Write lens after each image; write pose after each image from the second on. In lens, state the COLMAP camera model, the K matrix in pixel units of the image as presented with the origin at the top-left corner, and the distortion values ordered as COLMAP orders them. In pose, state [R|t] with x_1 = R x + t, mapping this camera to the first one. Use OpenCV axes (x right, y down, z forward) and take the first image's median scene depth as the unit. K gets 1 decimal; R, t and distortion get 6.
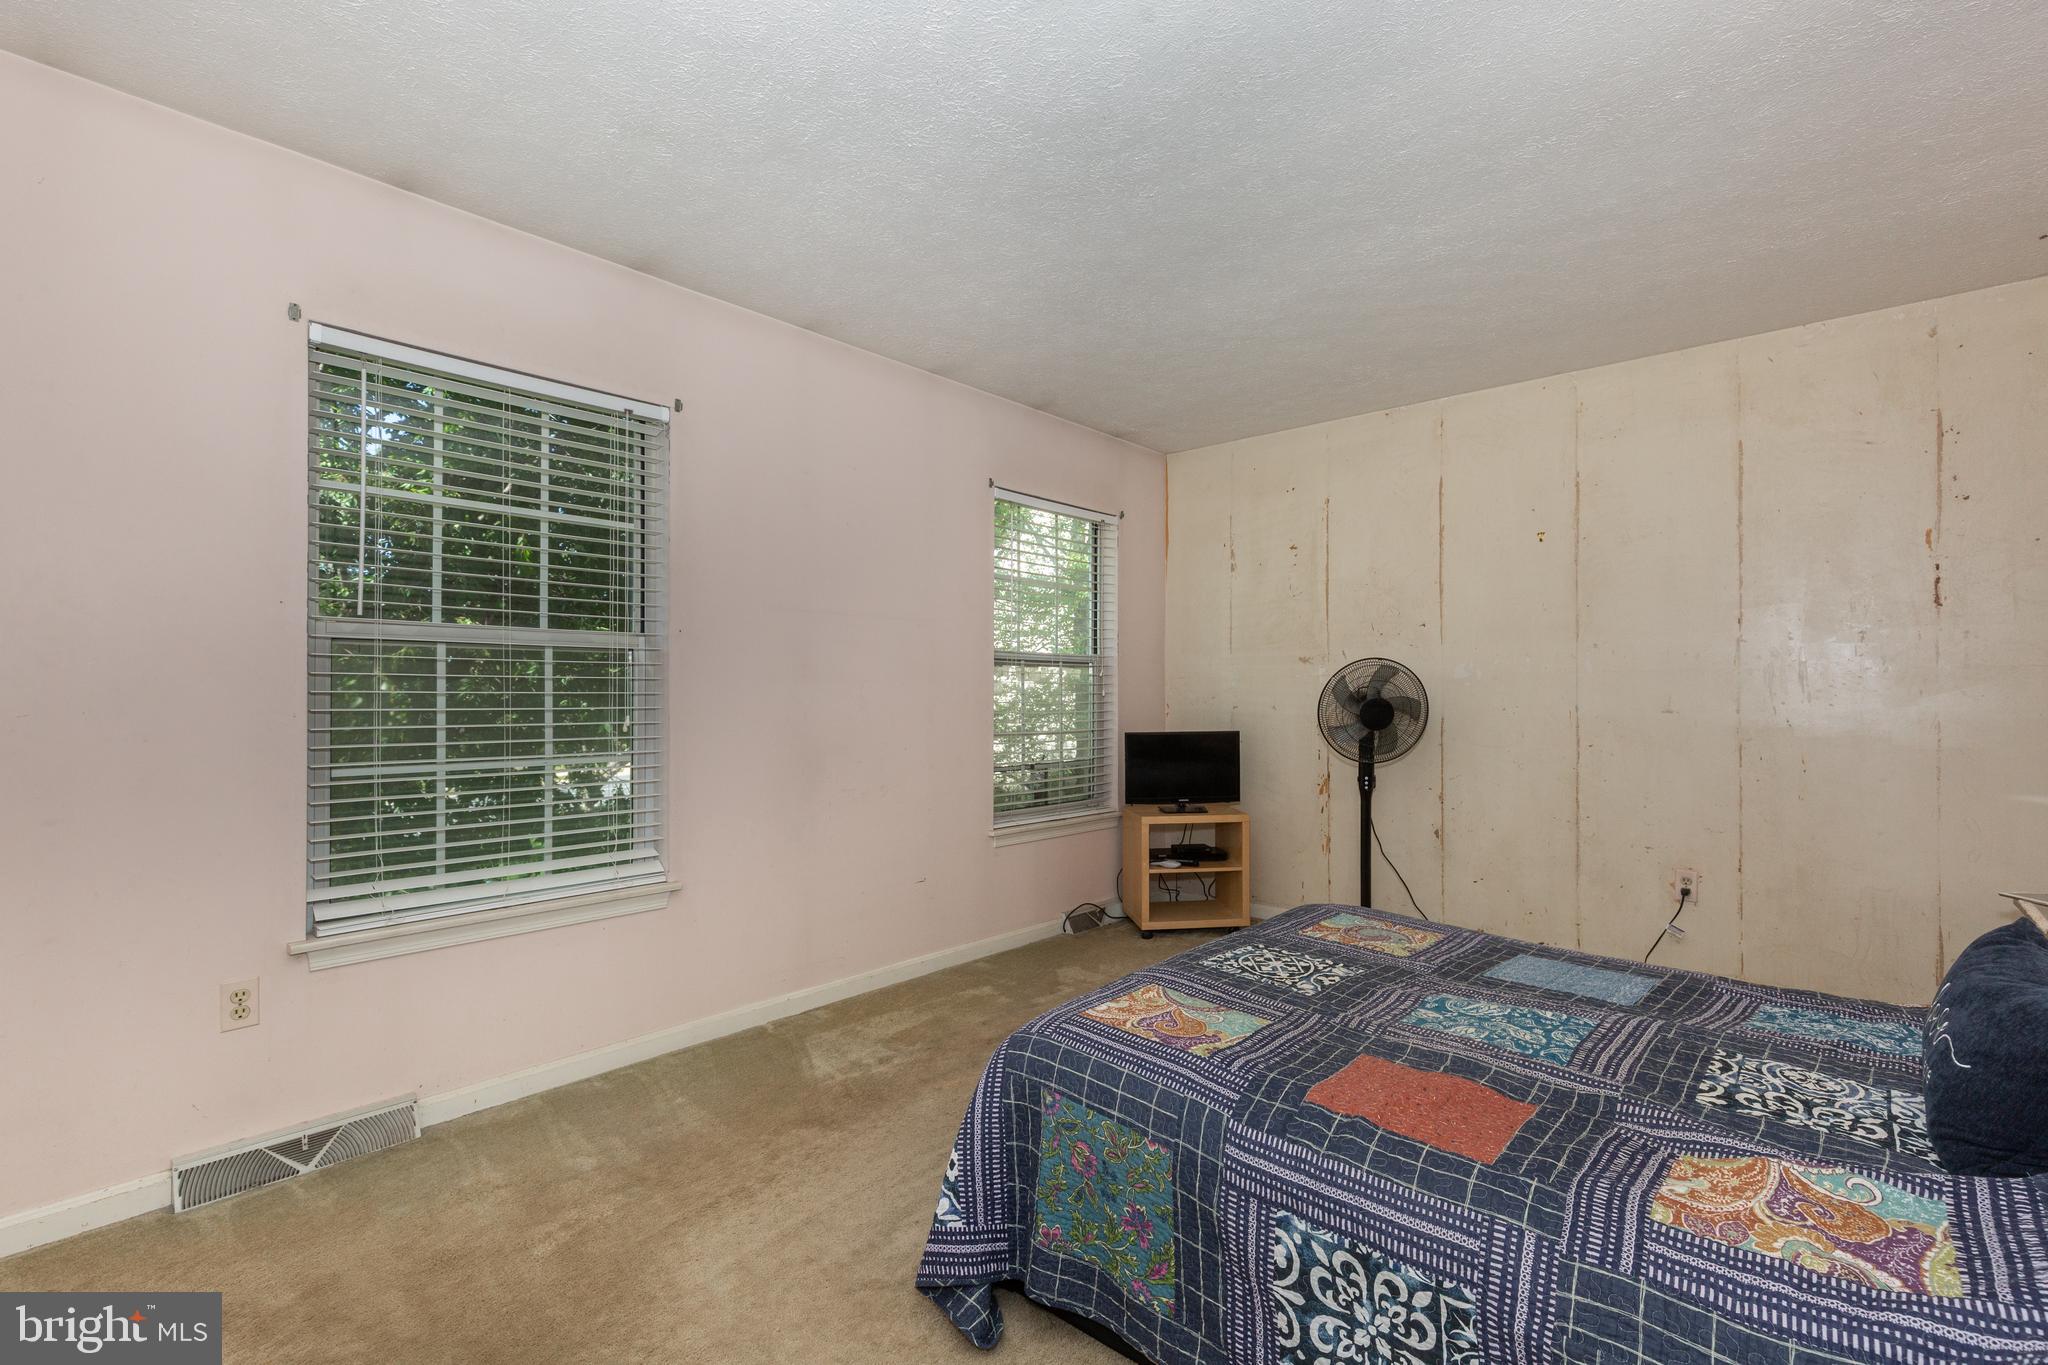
lens RADIAL K [[933.8, 0, 1031.9], [0, 933.8, 692.9], [0, 0, 1]] dist [0.004045, 0.000192]
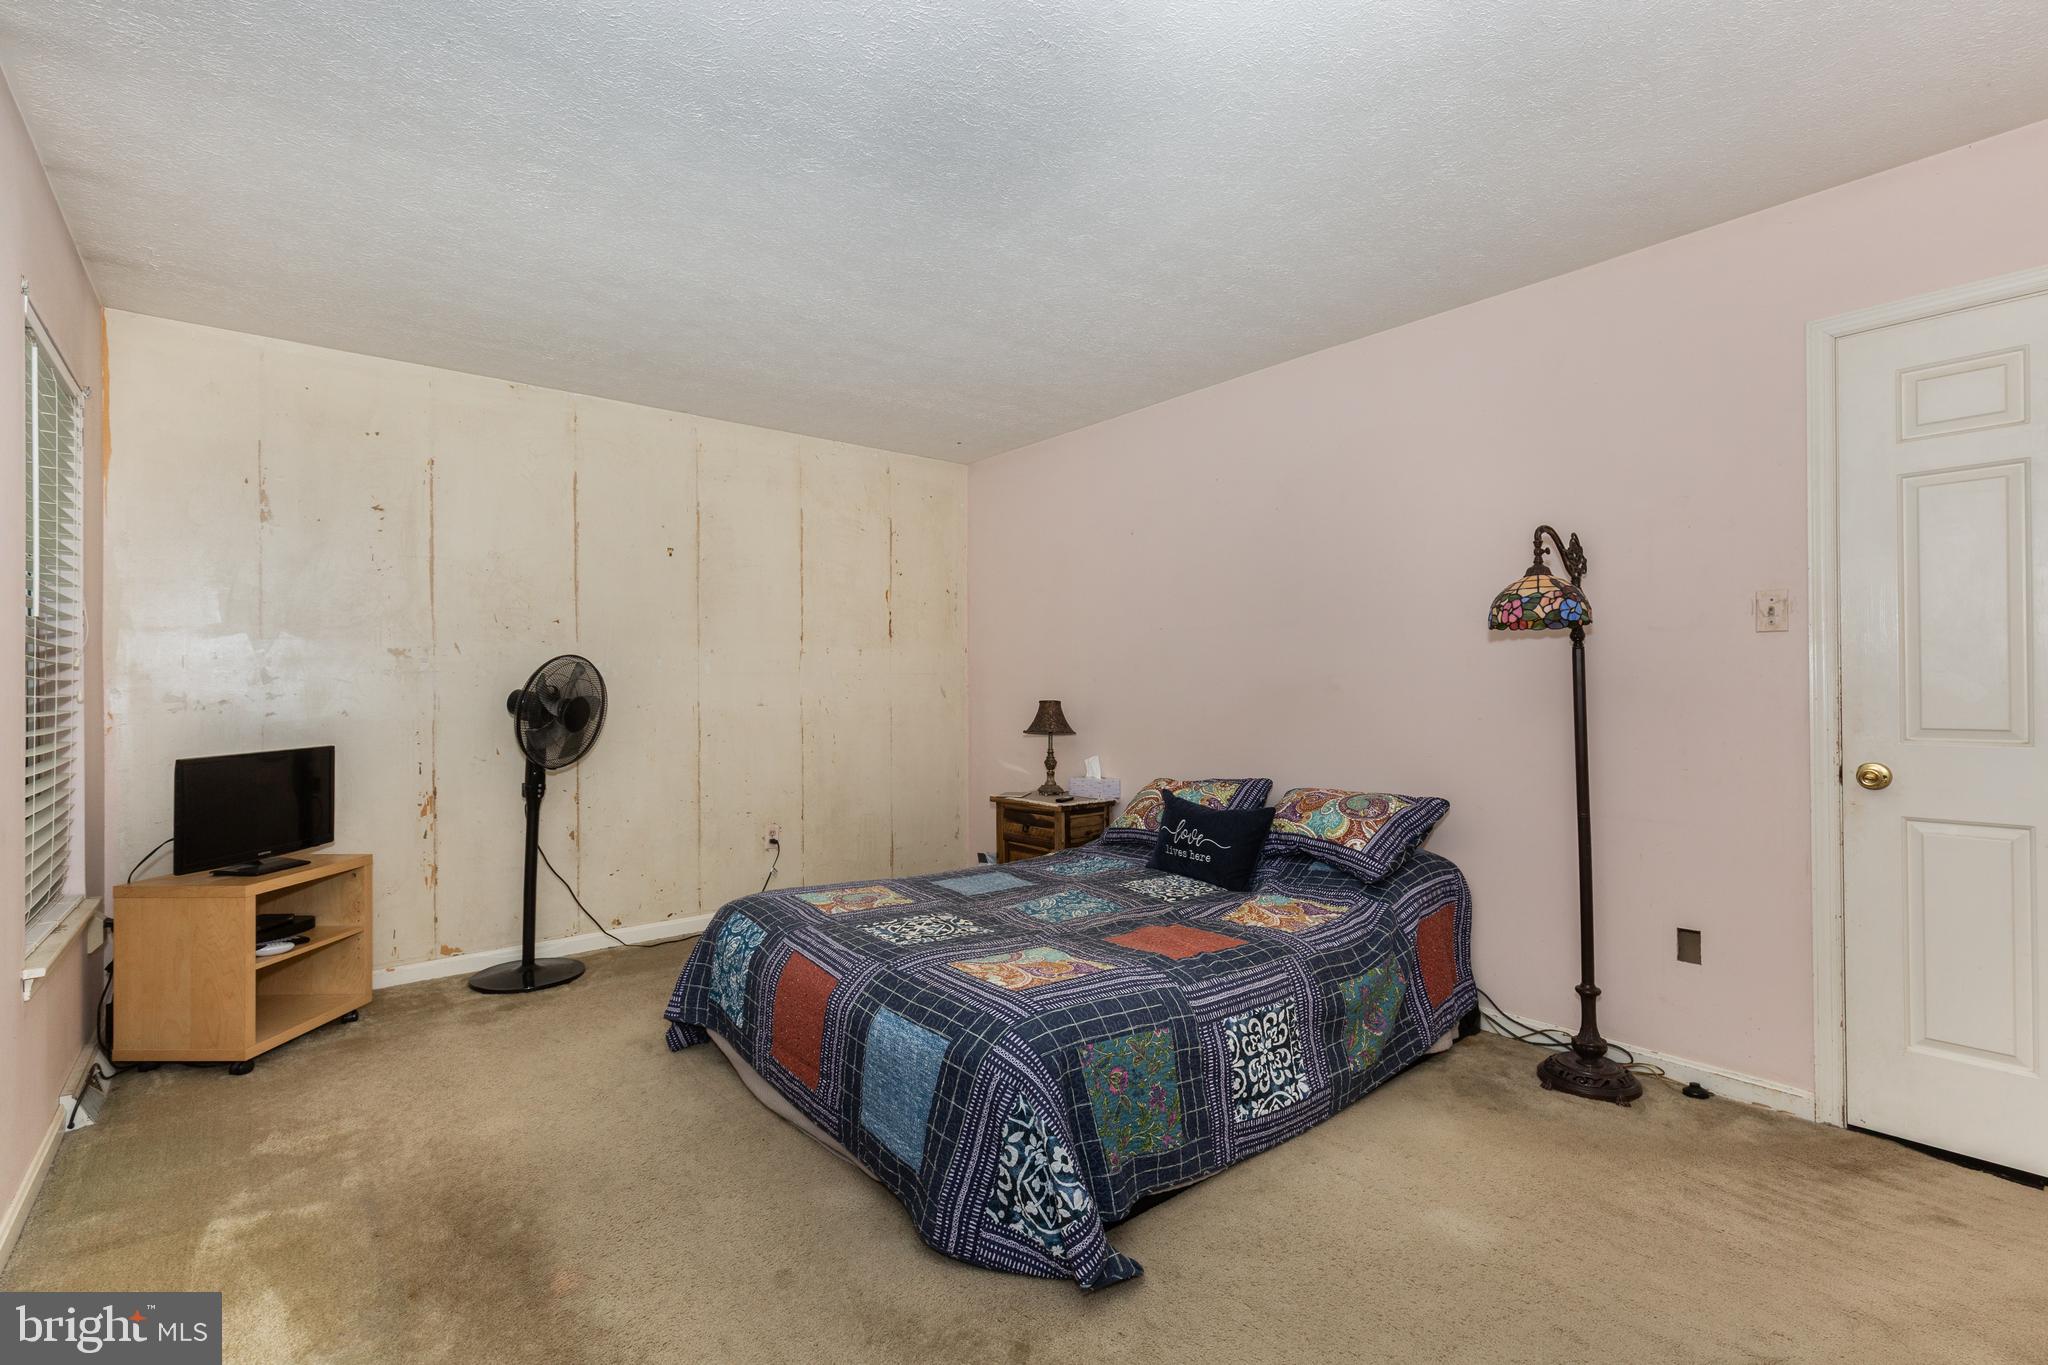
lens RADIAL K [[933.8, 0, 1031.9], [0, 933.8, 692.9], [0, 0, 1]] dist [0.004045, 0.000192]
pose [[0.148158, -0.006417, 0.988943, -1.087874], [0.005470, 0.999969, 0.005669, -0.004477], [-0.988949, 0.004570, 0.148189, 0.887200]]
